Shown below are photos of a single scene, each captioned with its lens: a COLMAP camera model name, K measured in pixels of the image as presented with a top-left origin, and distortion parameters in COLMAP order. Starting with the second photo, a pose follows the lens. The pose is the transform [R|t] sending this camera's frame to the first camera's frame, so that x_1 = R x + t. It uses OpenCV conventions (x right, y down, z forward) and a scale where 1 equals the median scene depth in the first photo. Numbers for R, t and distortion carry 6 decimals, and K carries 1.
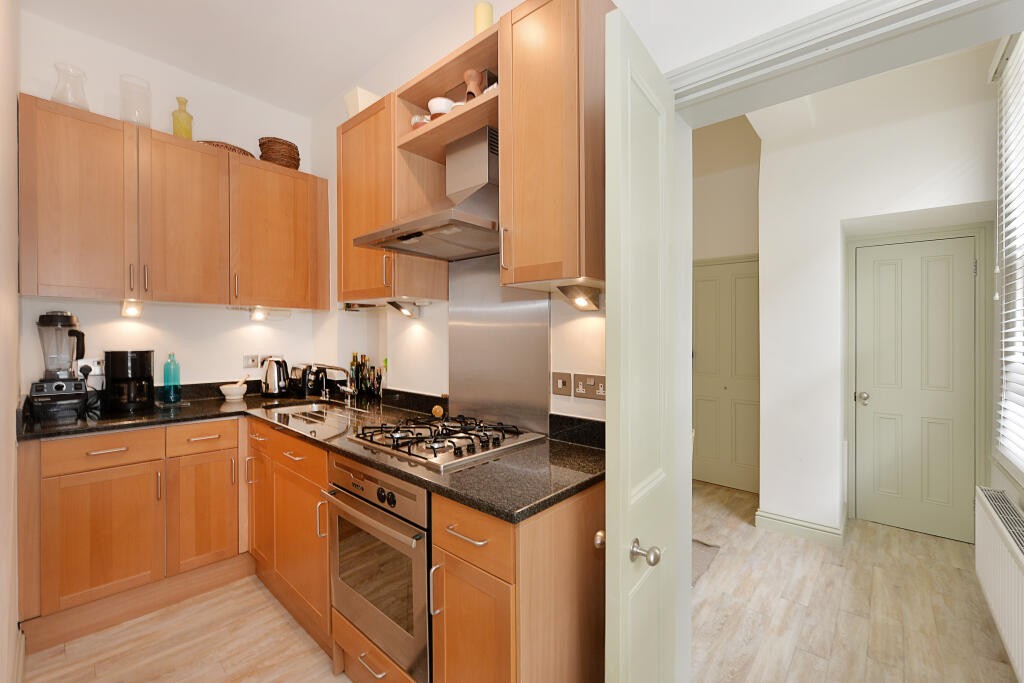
lens RADIAL K [[427.0, 0, 519.1], [0, 427.0, 341.1], [0, 0, 1]] dist [-0.022306, 0.000454]
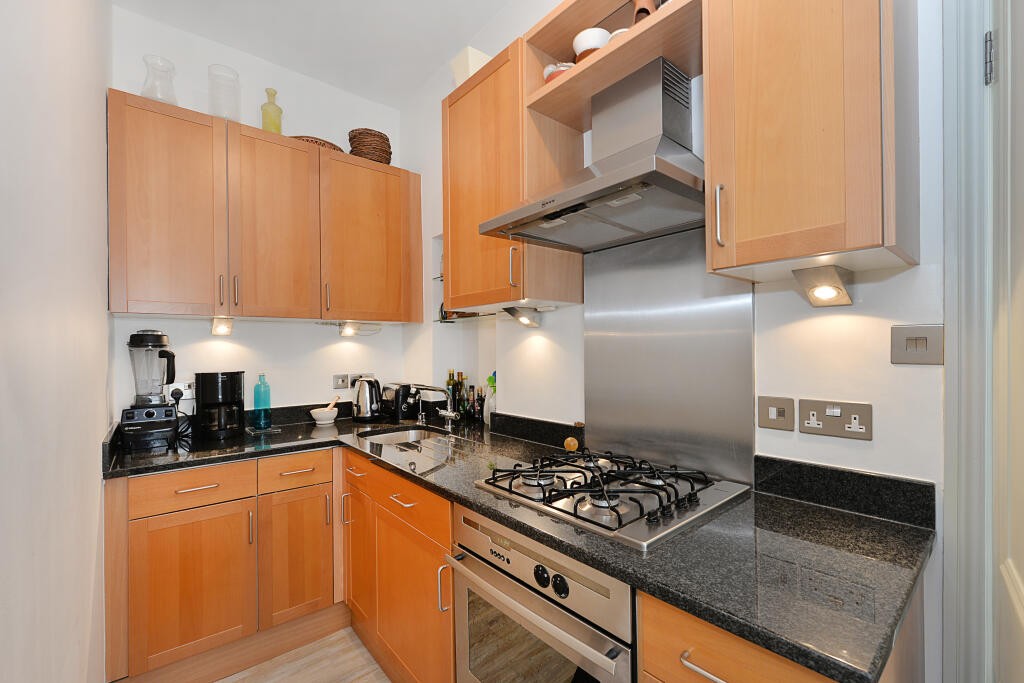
lens RADIAL K [[427.0, 0, 505.8], [0, 427.0, 344.4], [0, 0, 1]] dist [-0.022306, 0.000454]
pose [[0.987533, -0.022953, -0.155732, -0.194477], [0.019445, 0.999523, -0.024011, -0.003427], [0.156208, 0.020683, 0.987508, 0.213366]]
